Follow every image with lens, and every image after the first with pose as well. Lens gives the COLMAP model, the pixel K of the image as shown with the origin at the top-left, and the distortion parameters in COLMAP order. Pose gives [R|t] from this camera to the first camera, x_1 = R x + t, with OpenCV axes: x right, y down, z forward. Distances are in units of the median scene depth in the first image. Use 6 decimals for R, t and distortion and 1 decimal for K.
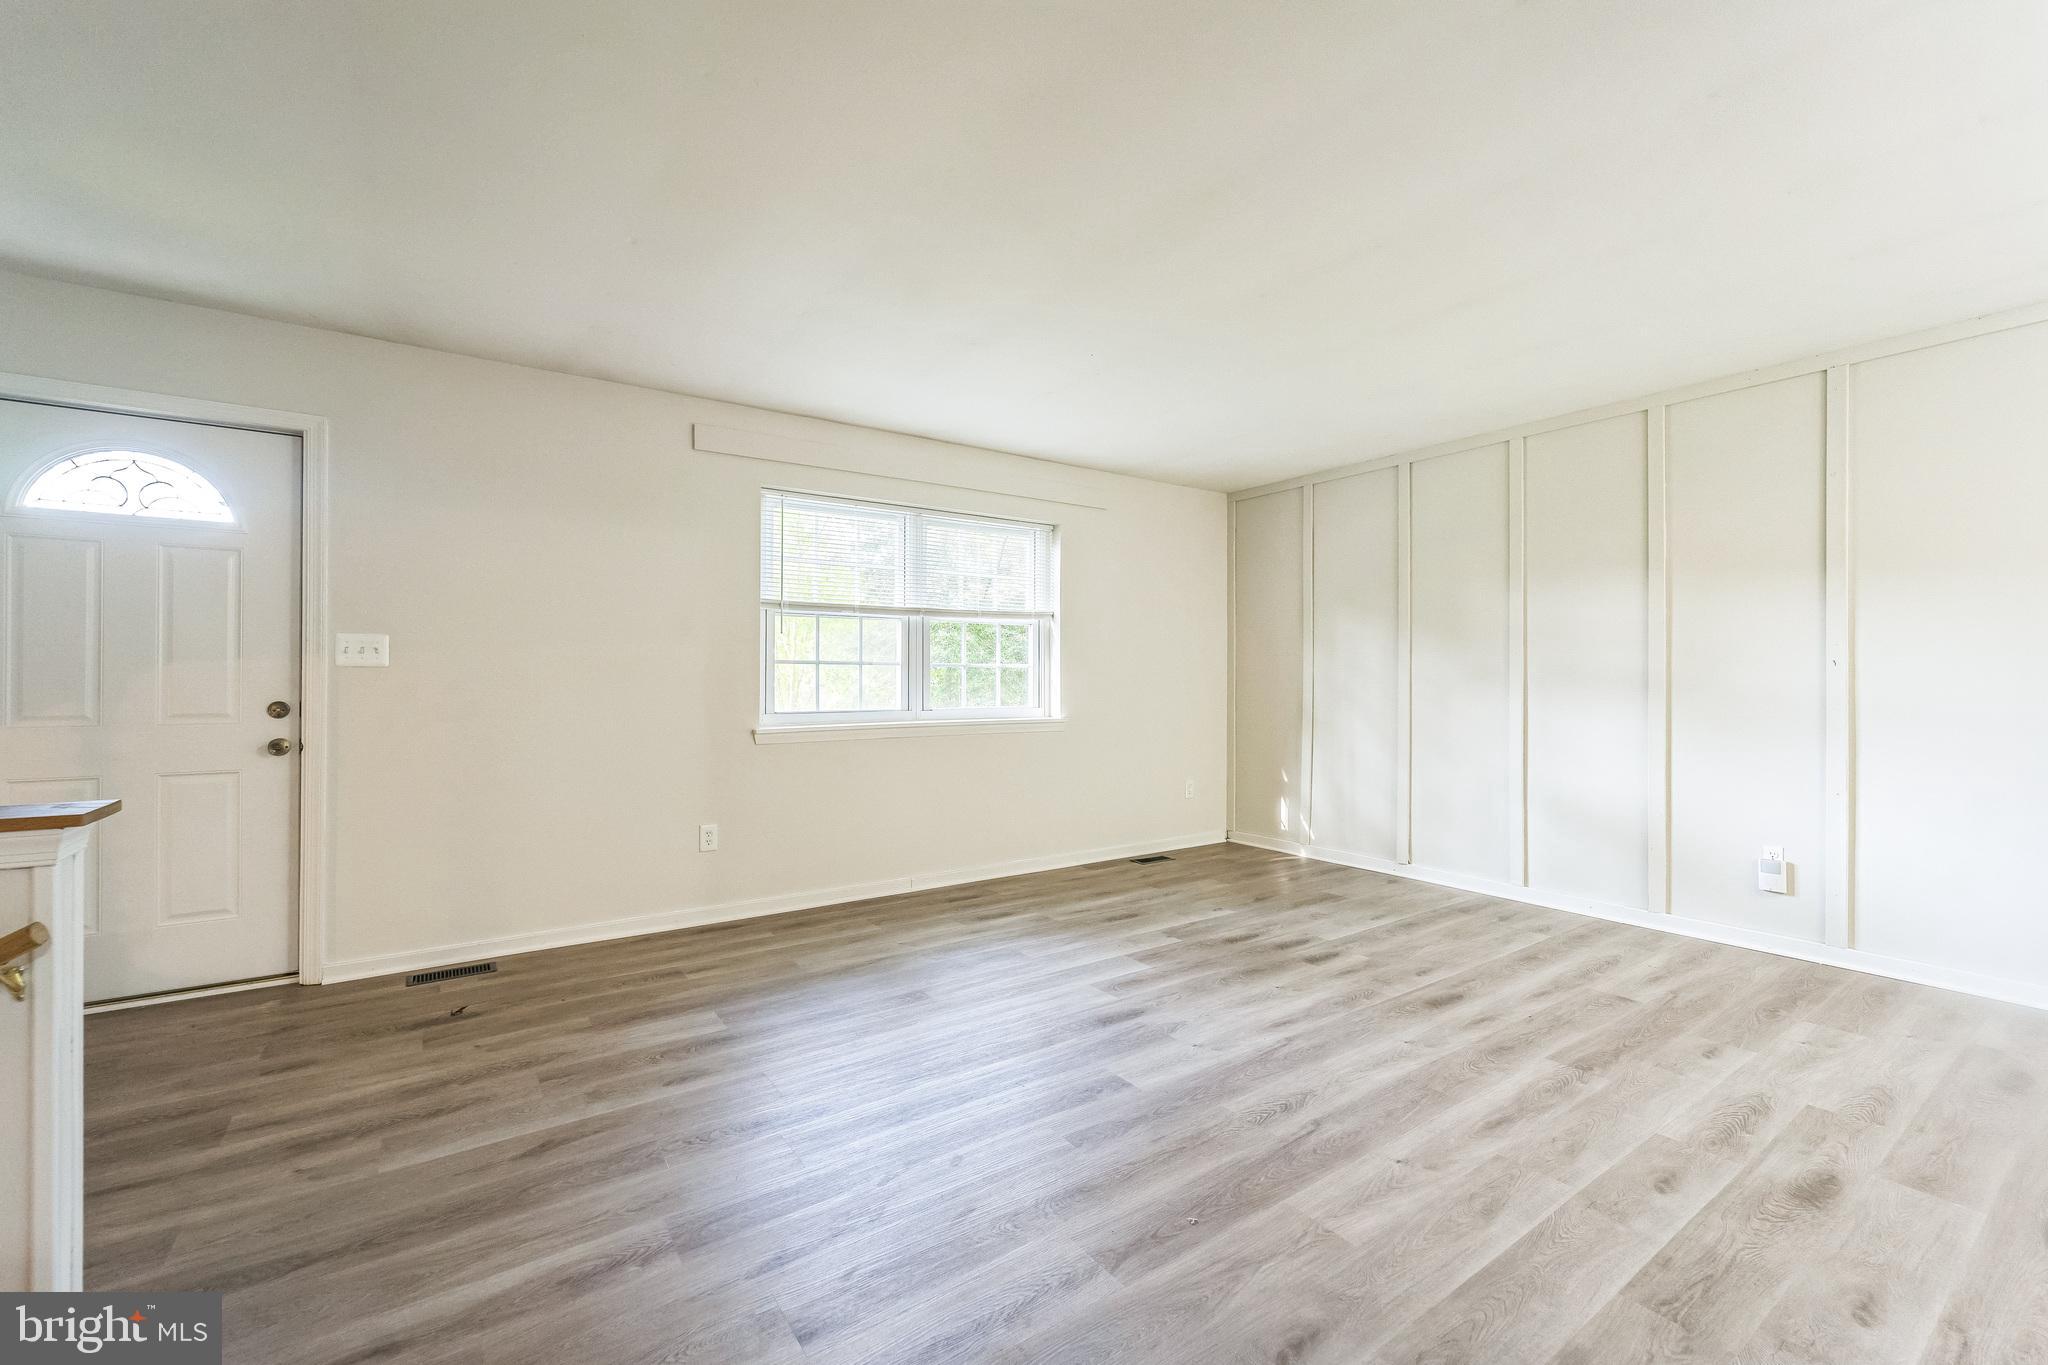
lens RADIAL K [[847.4, 0, 1033.6], [0, 847.4, 684.5], [0, 0, 1]] dist [0.003581, -0.002204]
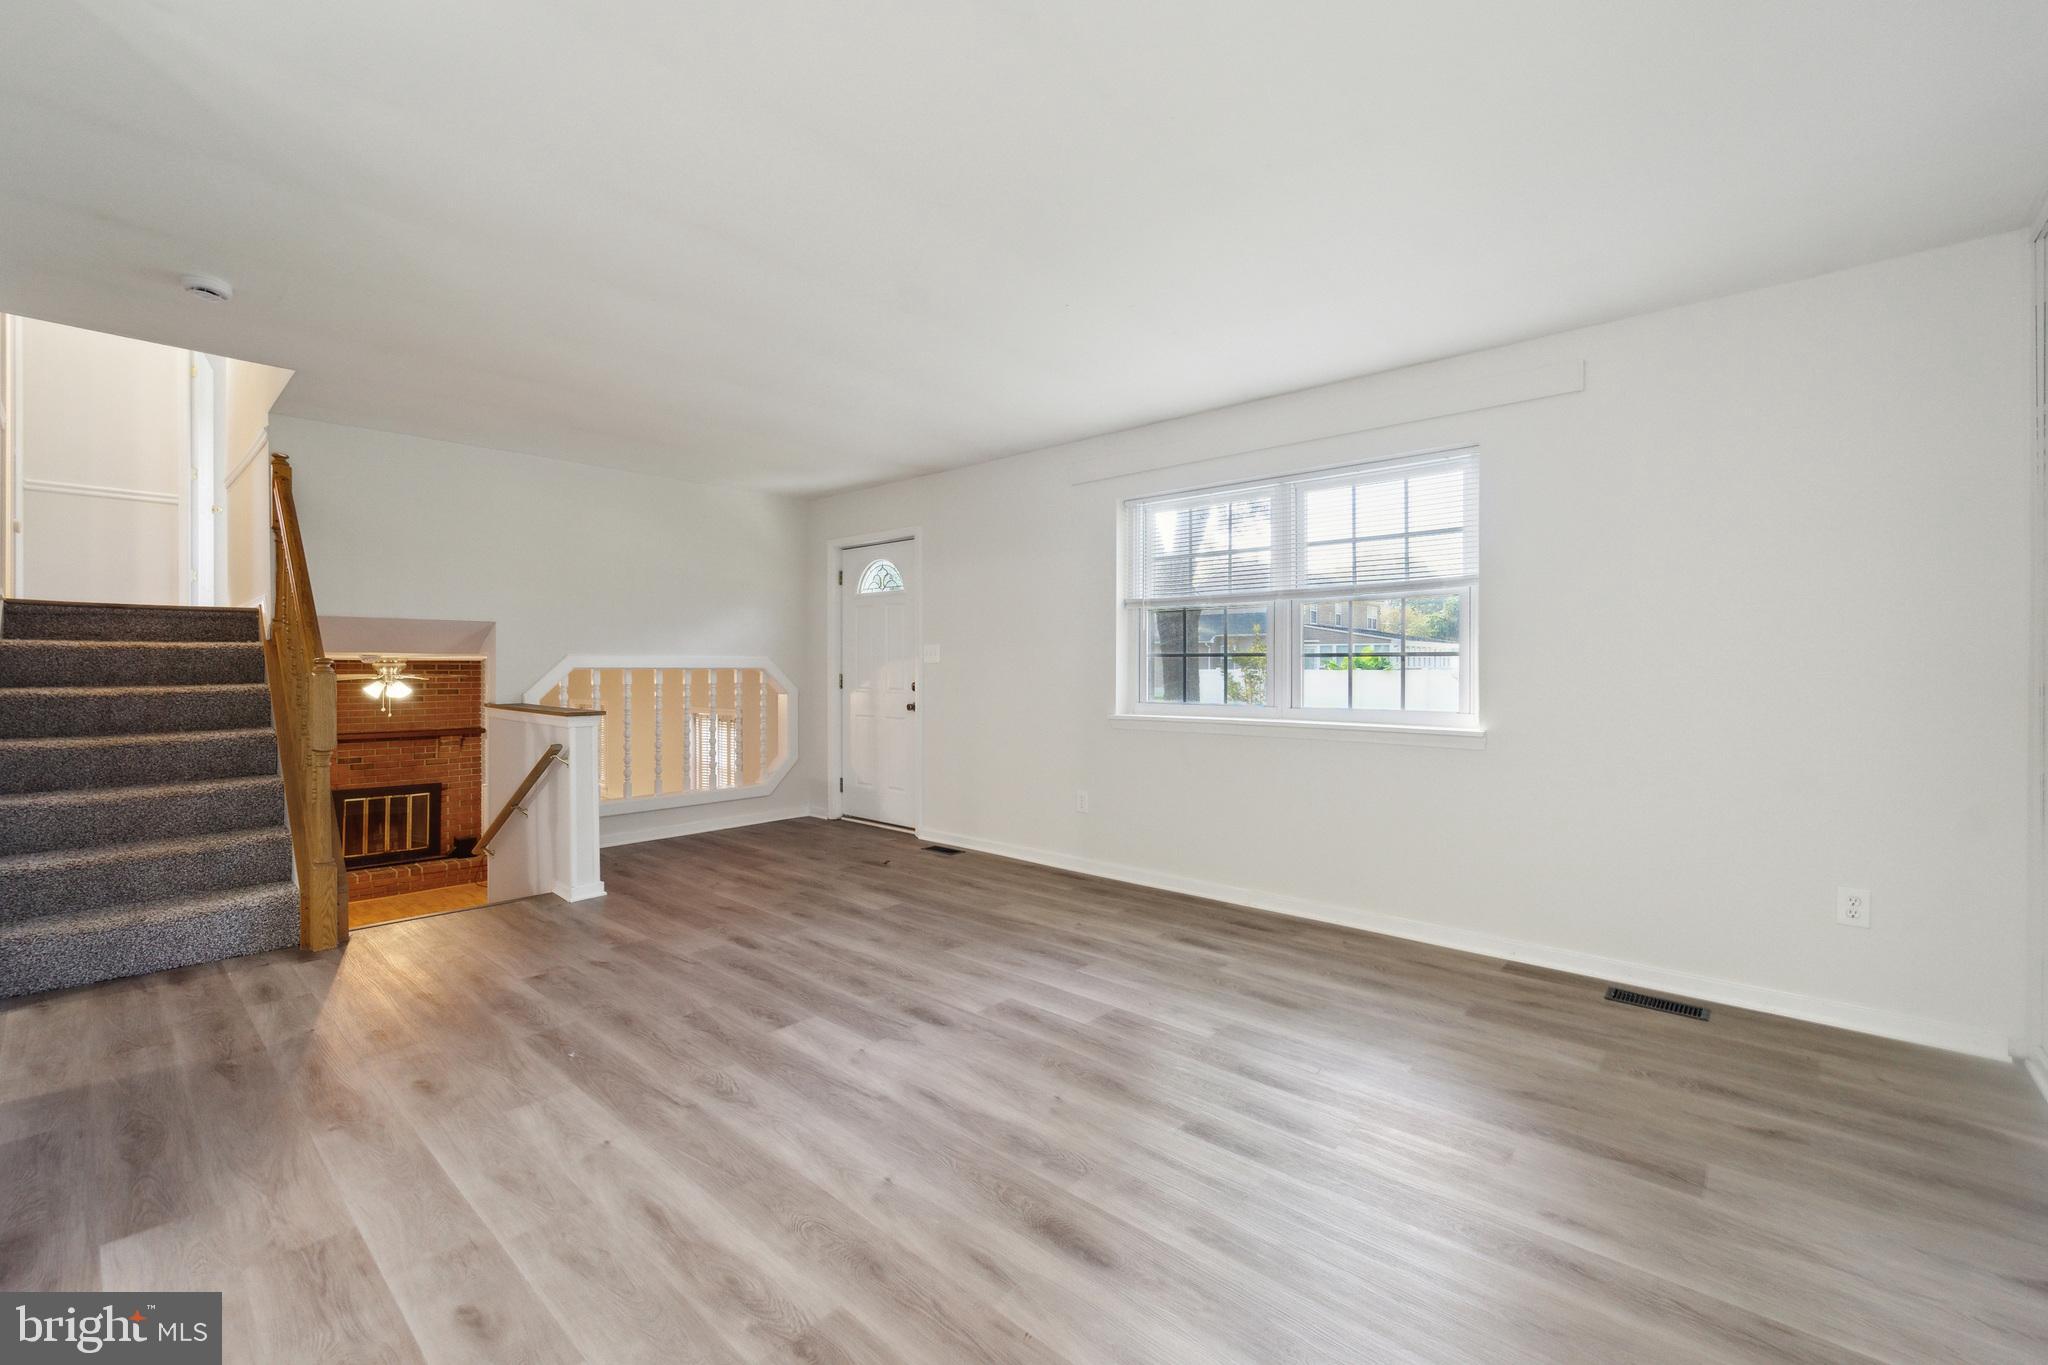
lens RADIAL K [[847.4, 0, 1016.0], [0, 847.4, 672.1], [0, 0, 1]] dist [0.003581, -0.002204]
pose [[0.225604, 0.005088, -0.974206, 1.092467], [-0.008063, 0.999962, 0.003355, -0.012256], [0.974186, 0.007098, 0.225637, 0.882315]]
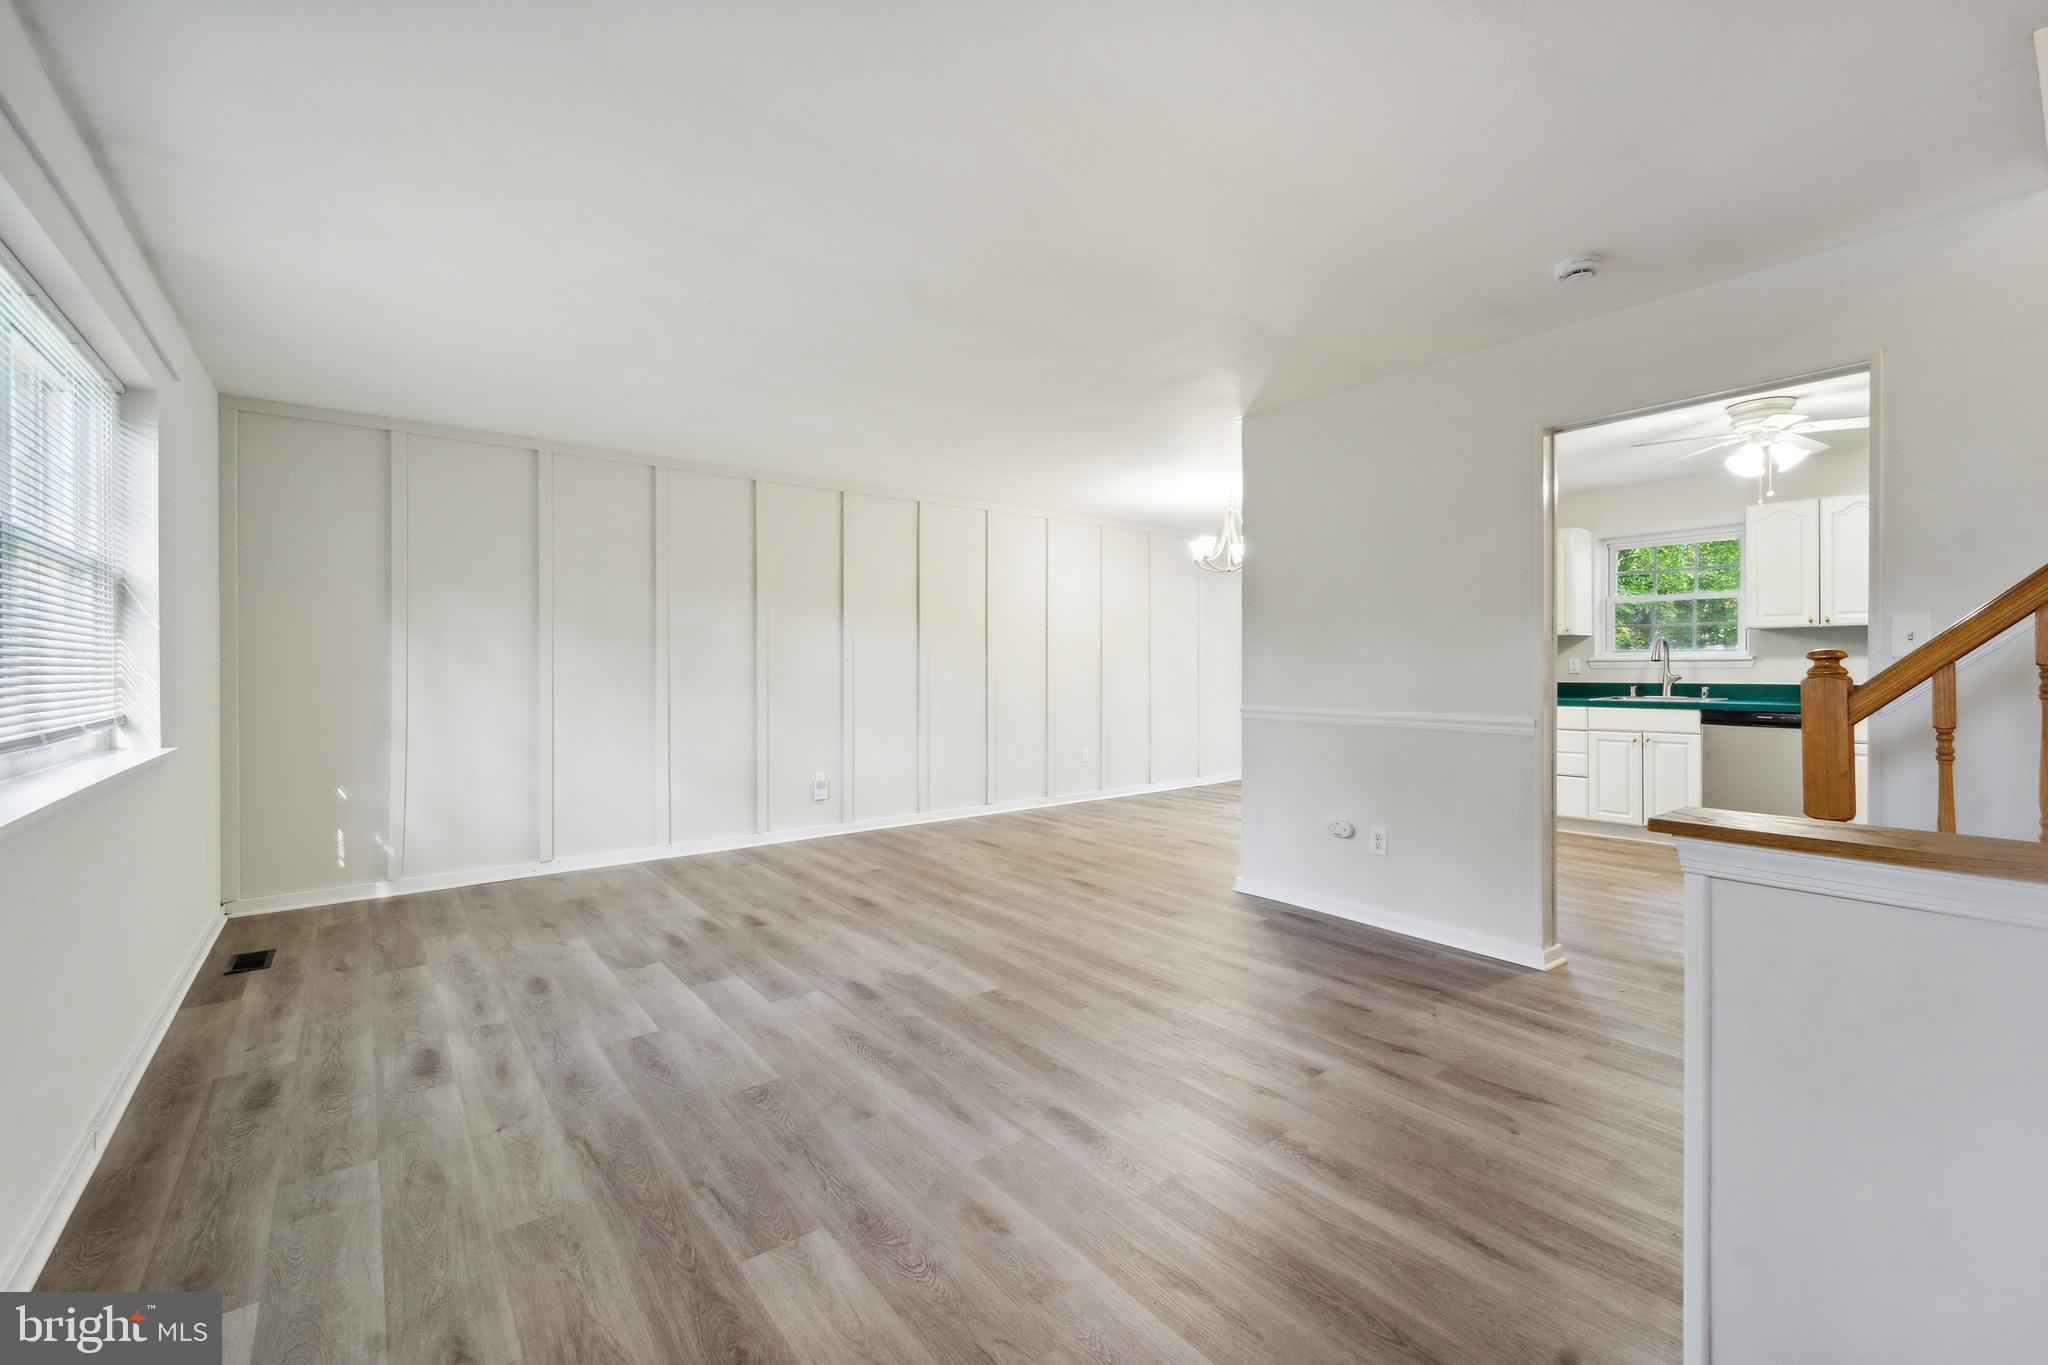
lens RADIAL K [[847.4, 0, 1020.4], [0, 847.4, 657.7], [0, 0, 1]] dist [0.003581, -0.002204]
pose [[-0.055144, 0.011699, 0.998410, -0.984867], [0.010654, 0.999881, -0.011128, -0.012348], [-0.998422, 0.010024, -0.055262, 0.863415]]
